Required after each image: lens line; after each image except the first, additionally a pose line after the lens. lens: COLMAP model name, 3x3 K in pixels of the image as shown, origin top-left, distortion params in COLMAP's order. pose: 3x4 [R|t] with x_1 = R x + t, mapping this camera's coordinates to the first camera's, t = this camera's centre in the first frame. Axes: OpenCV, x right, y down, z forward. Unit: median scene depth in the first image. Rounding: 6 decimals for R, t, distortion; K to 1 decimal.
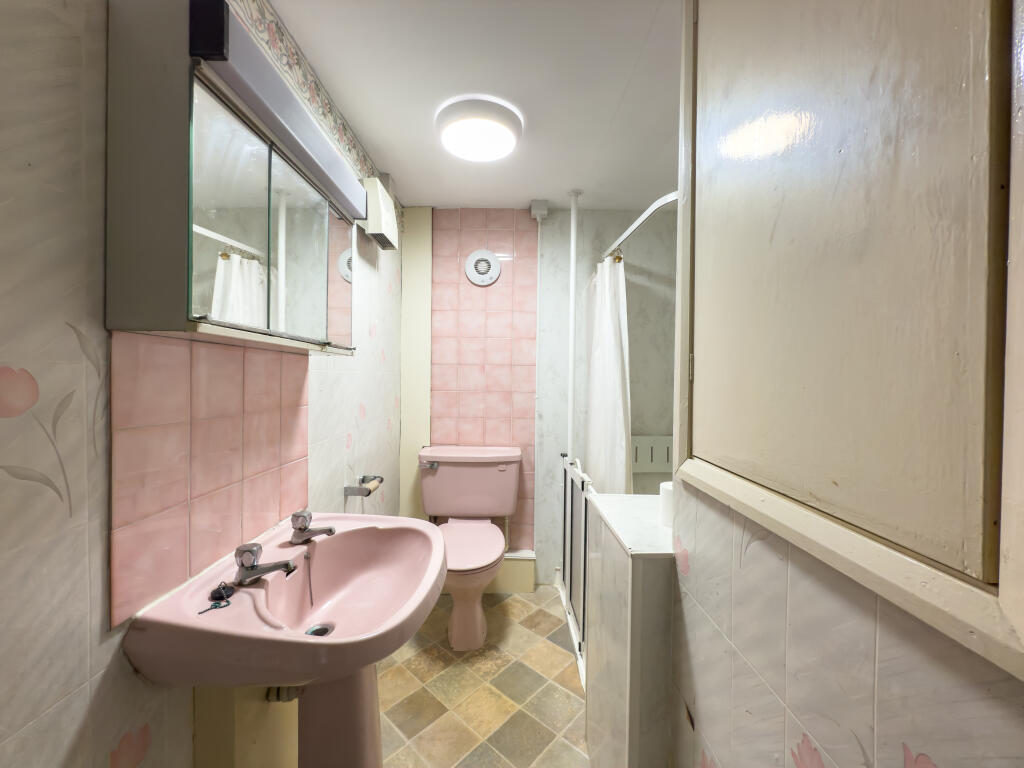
lens RADIAL K [[414.1, 0, 514.3], [0, 414.1, 382.6], [0, 0, 1]] dist [-0.000805, -0.000041]
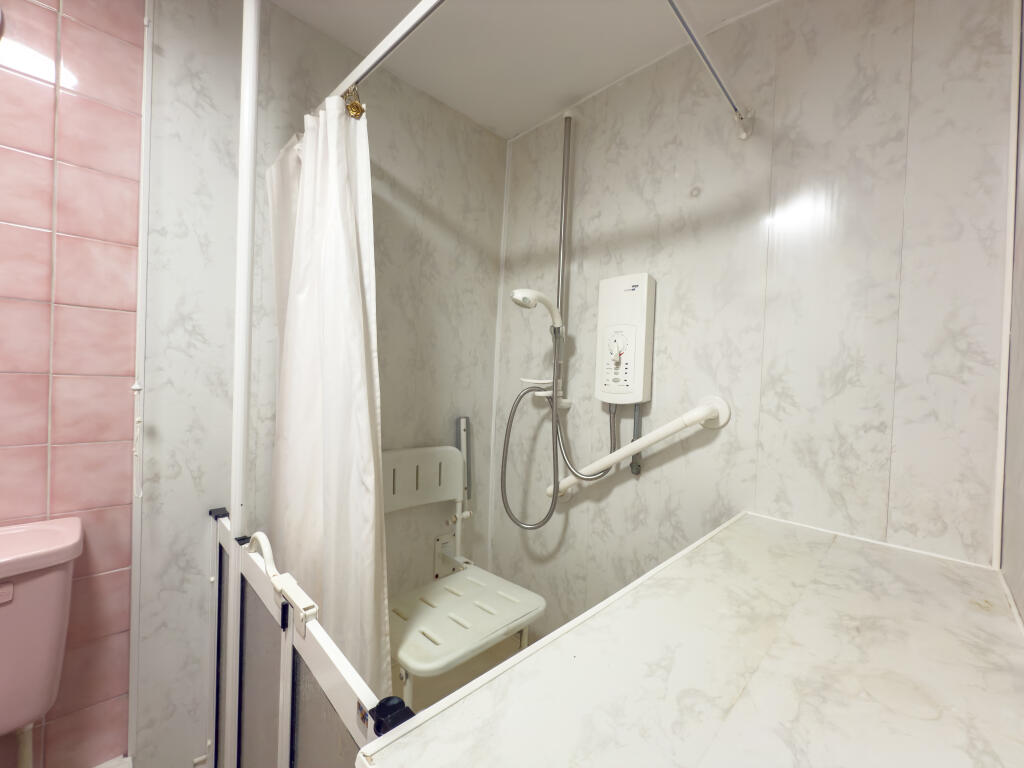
lens RADIAL K [[414.1, 0, 514.3], [0, 414.1, 382.6], [0, 0, 1]] dist [-0.000805, -0.000041]
pose [[0.725465, 0.003257, 0.688251, 0.042378], [-0.018447, 0.999722, 0.014714, 0.017508], [-0.688012, -0.023371, 0.725323, 0.449111]]
